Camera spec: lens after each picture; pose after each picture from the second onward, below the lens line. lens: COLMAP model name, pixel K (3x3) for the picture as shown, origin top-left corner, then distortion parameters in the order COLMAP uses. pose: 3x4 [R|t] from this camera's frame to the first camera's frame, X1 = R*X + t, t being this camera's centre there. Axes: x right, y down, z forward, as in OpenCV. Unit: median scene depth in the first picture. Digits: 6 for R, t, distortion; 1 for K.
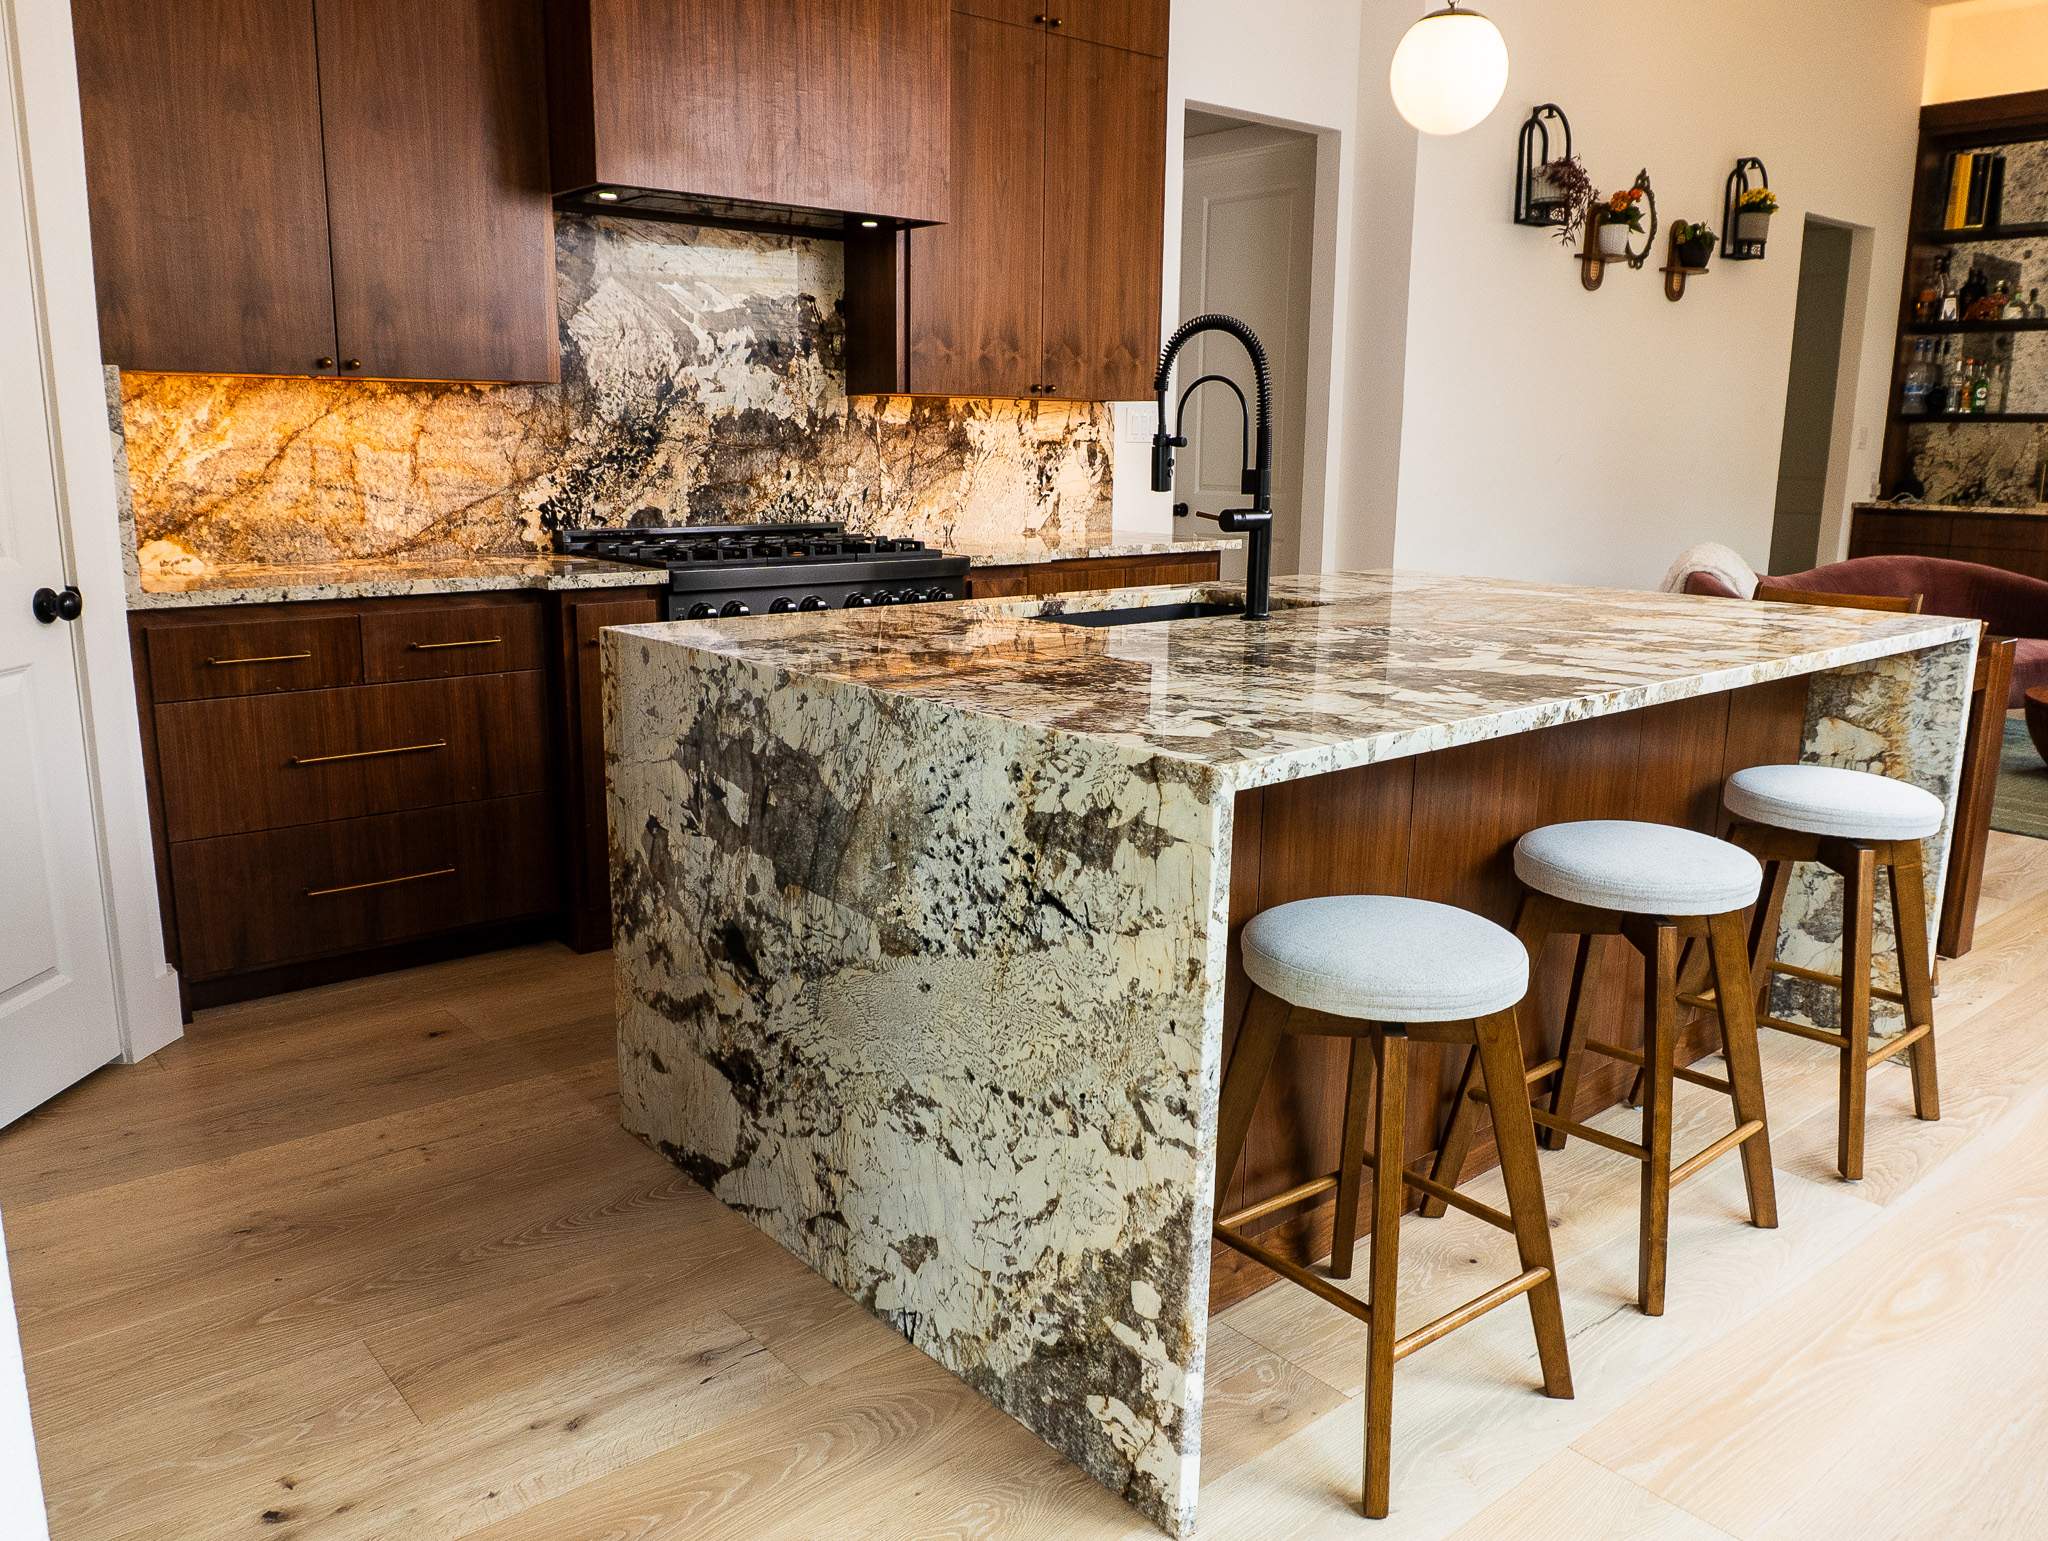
lens RADIAL K [[1544.5, 0, 1021.8], [0, 1544.5, 774.5], [0, 0, 1]] dist [-0.021082, 0.000103]
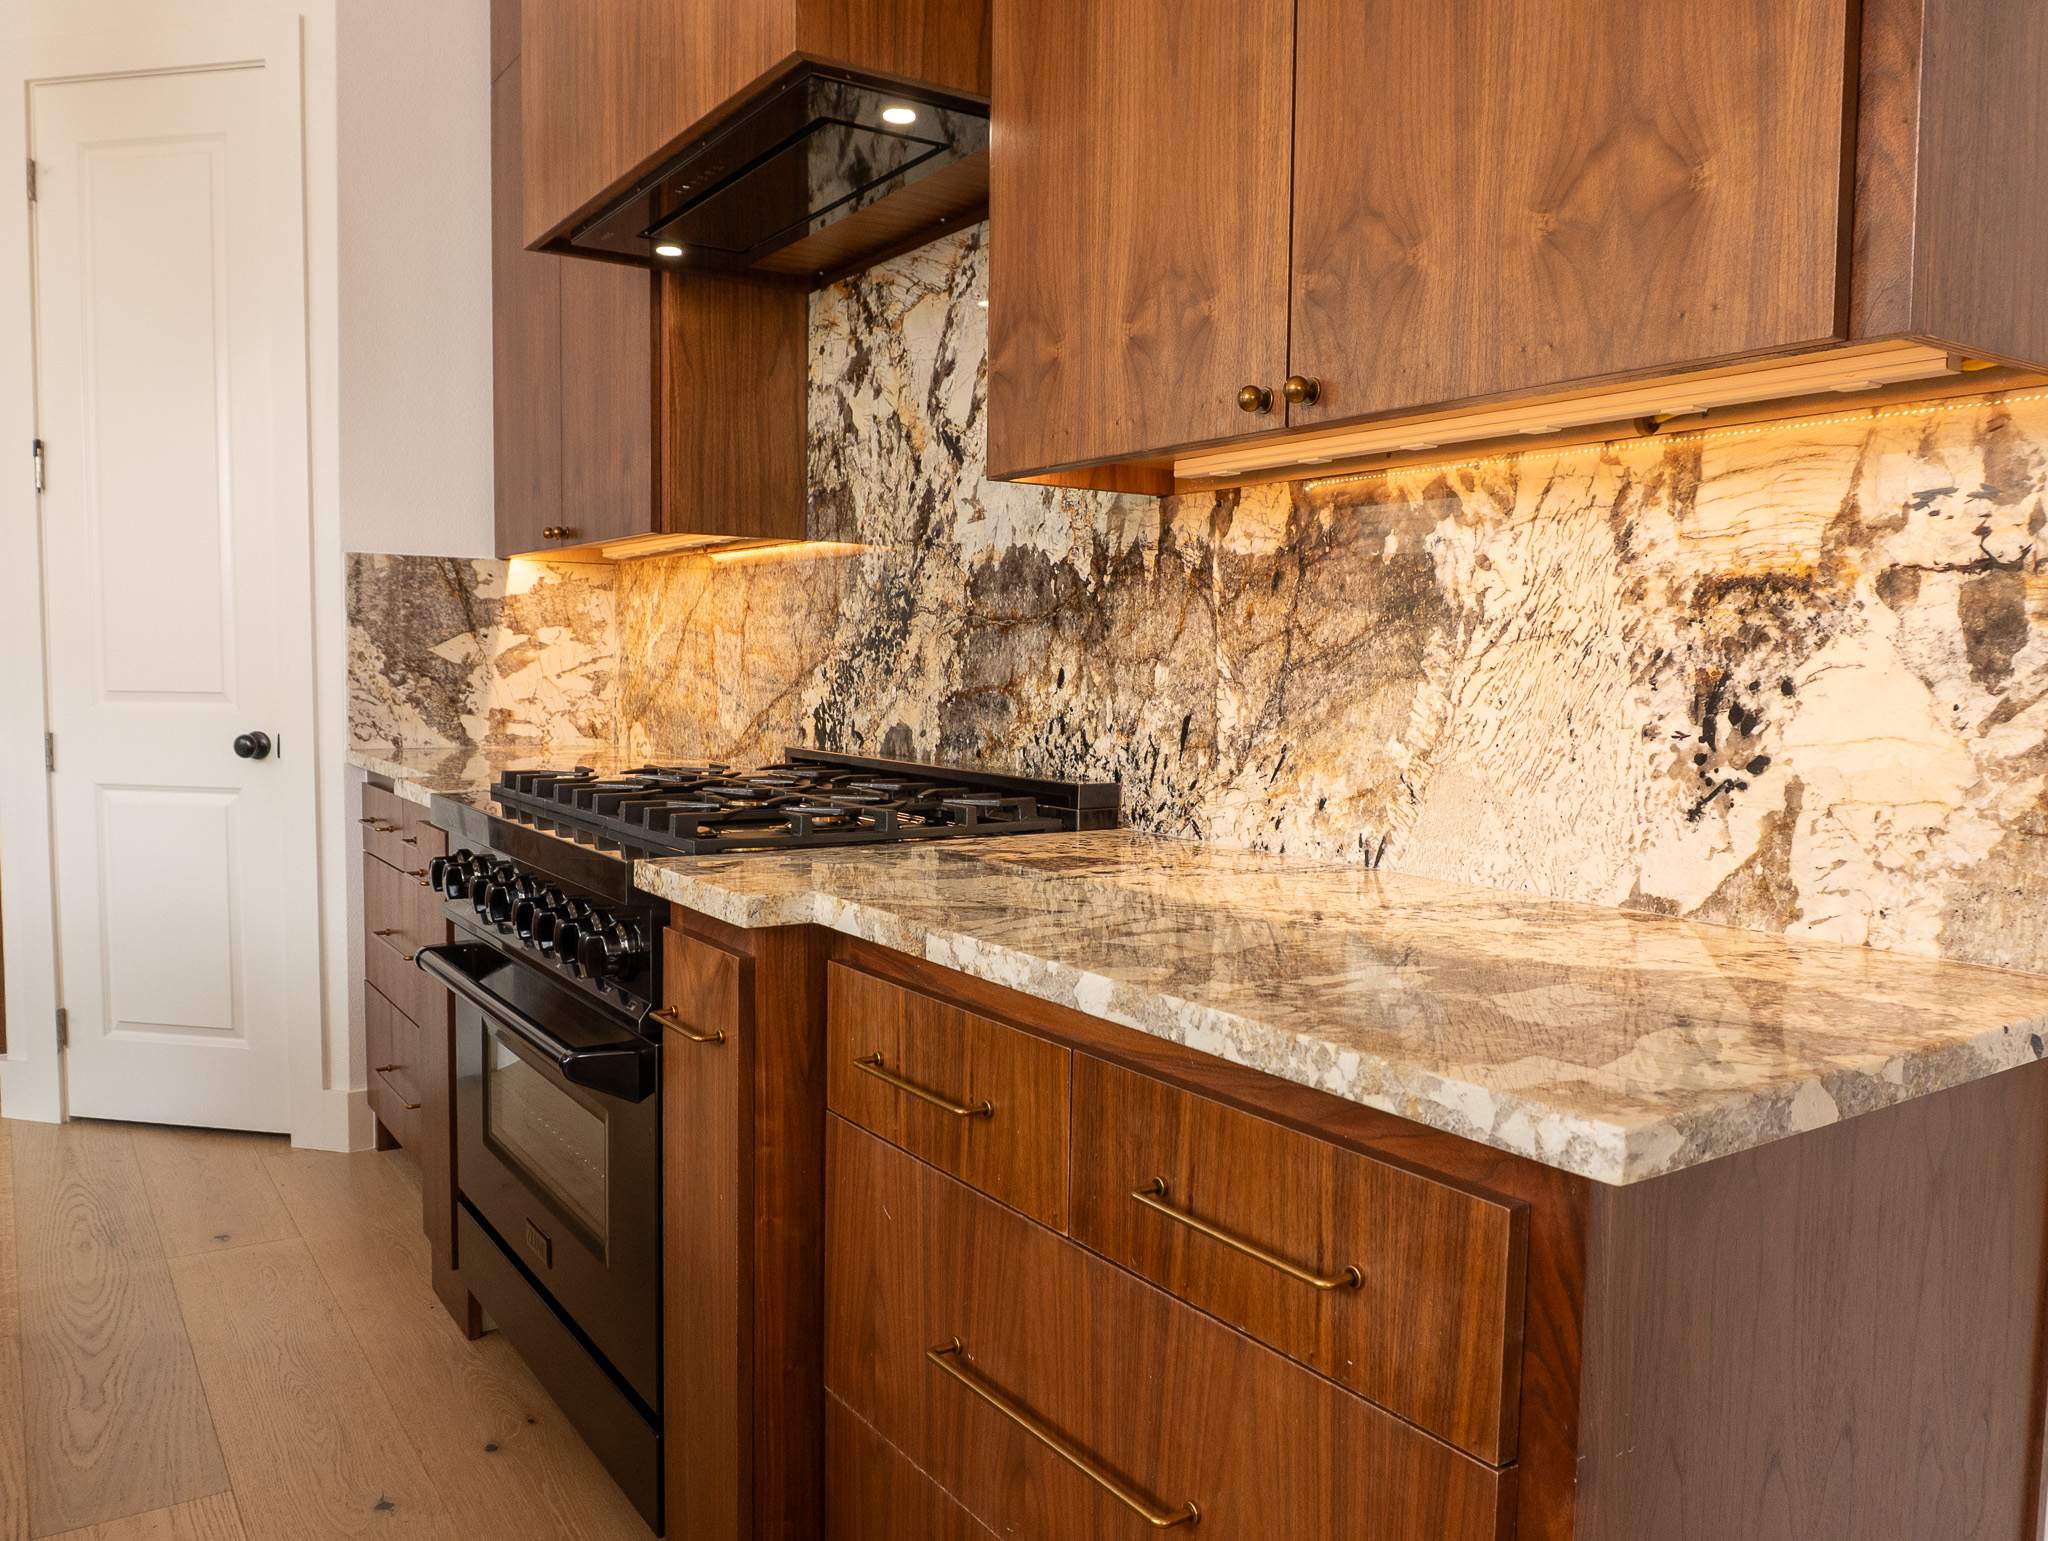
lens RADIAL K [[1544.5, 0, 1021.8], [0, 1544.5, 774.5], [0, 0, 1]] dist [-0.021082, 0.000103]
pose [[-0.107678, 0.060740, -0.992329, 0.359716], [-0.228748, 0.969839, 0.084185, -0.224220], [0.967512, 0.236058, -0.090536, 1.149989]]
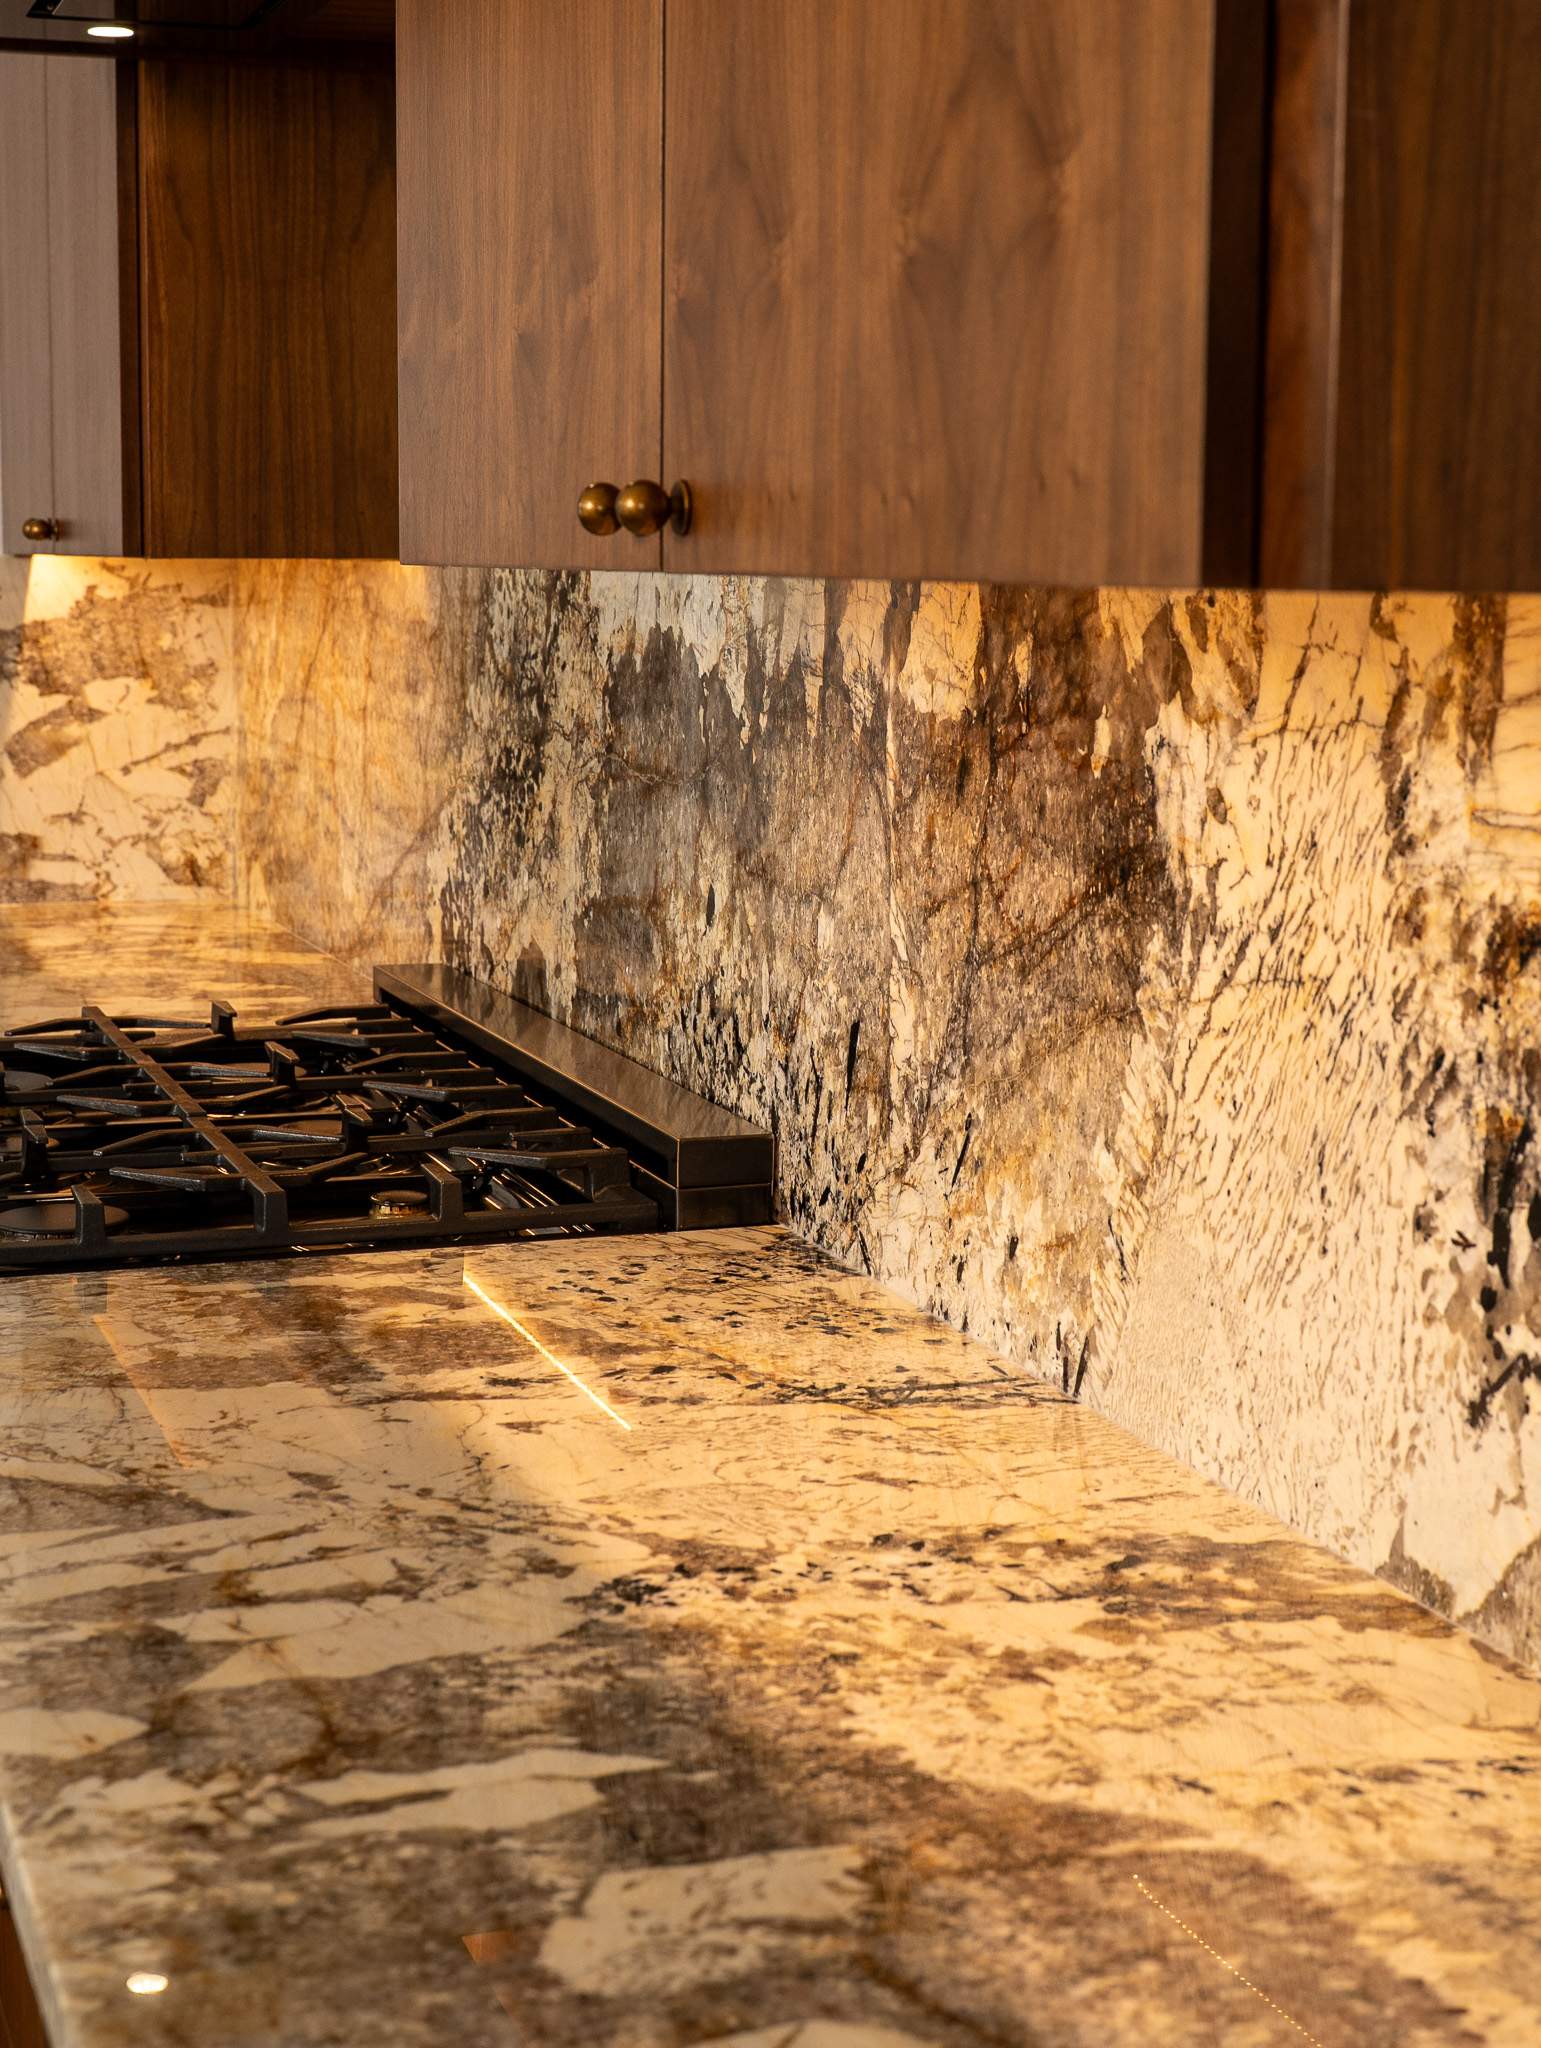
lens RADIAL K [[3065.5, 0, 766.0], [0, 3065.5, 1054.1], [0, 0, 1]] dist [-0.111507, 0.095135]
pose [[-0.342090, 0.136401, -0.929715, 0.320094], [-0.216719, 0.951282, 0.219307, -0.307677], [0.914335, 0.276509, -0.295863, 1.278114]]
